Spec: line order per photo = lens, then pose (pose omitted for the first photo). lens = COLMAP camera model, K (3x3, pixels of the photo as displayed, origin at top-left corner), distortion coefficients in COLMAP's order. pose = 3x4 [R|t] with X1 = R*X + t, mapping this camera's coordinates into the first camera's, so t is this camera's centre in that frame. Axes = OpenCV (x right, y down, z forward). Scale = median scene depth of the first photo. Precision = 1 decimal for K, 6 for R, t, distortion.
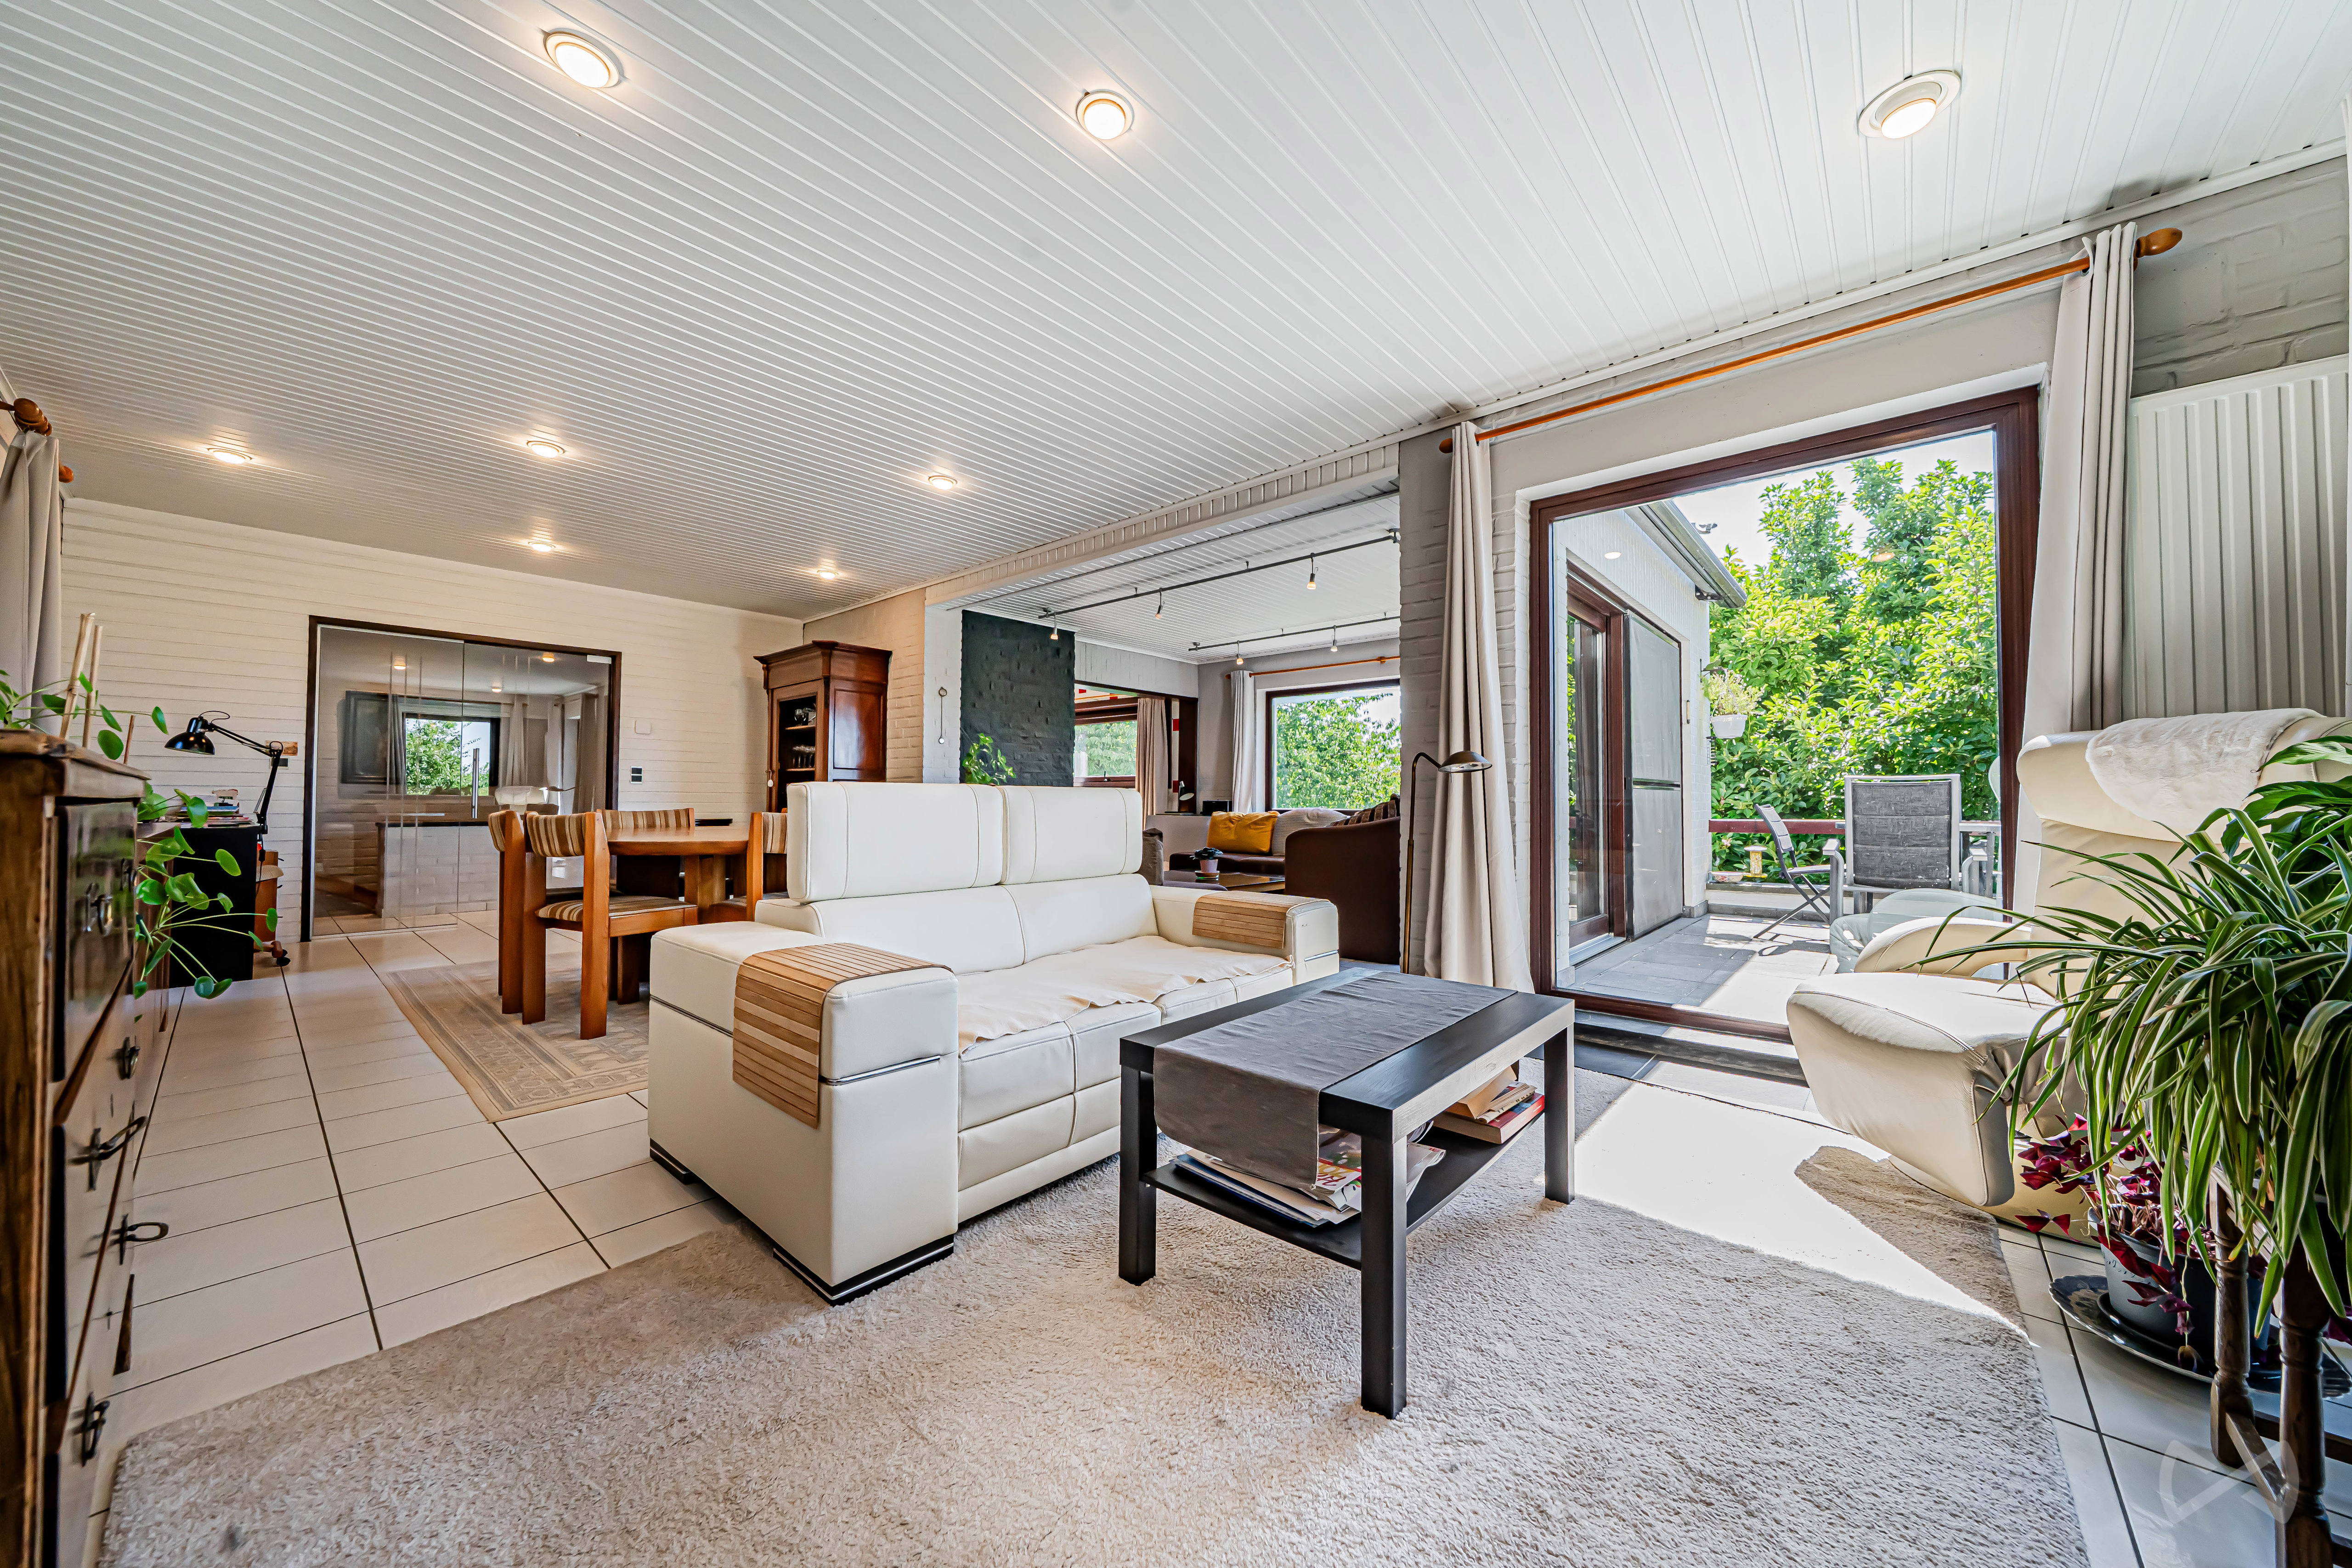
lens RADIAL K [[826.1, 0, 1175.4], [0, 826.1, 784.6], [0, 0, 1]] dist [0.000038, 0.000001]
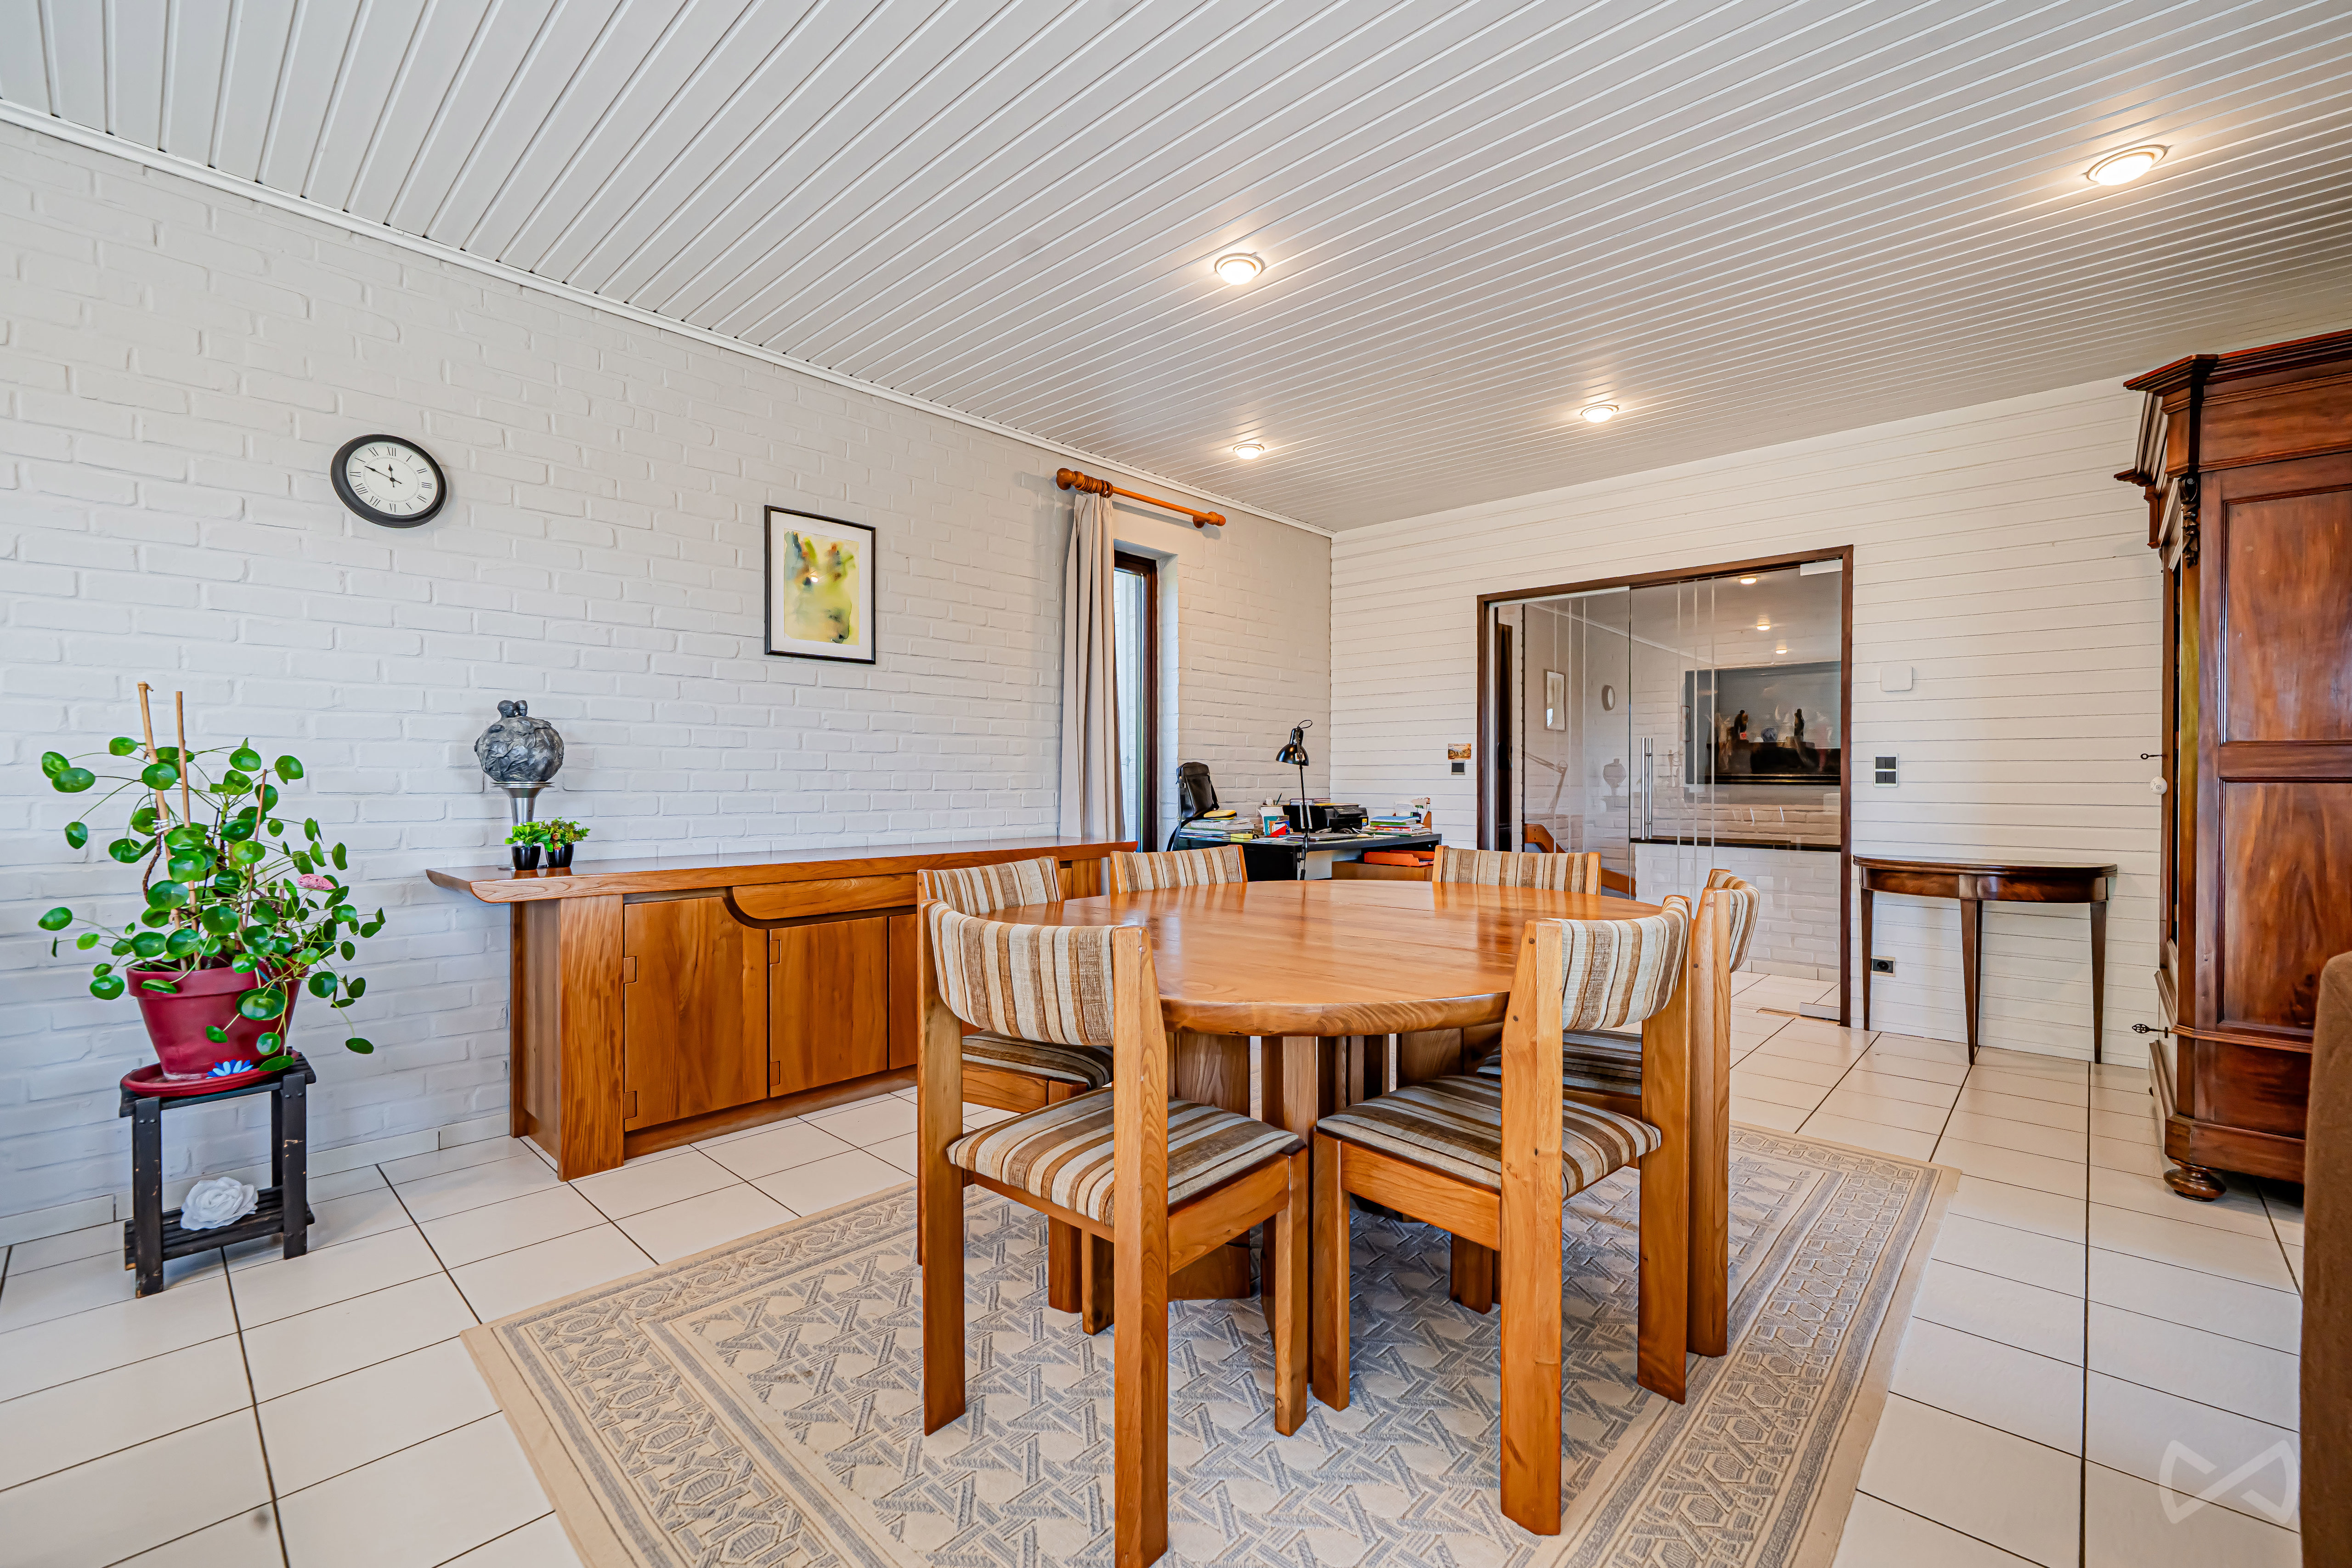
lens RADIAL K [[980.5, 0, 1175.2], [0, 980.5, 789.5], [0, 0, 1]] dist [0.000520, 0.000012]
pose [[-0.030461, 0.002421, -0.999533, -0.016238], [0.019684, 0.999805, 0.001822, -0.010859], [0.999342, -0.019619, -0.030503, 0.631785]]
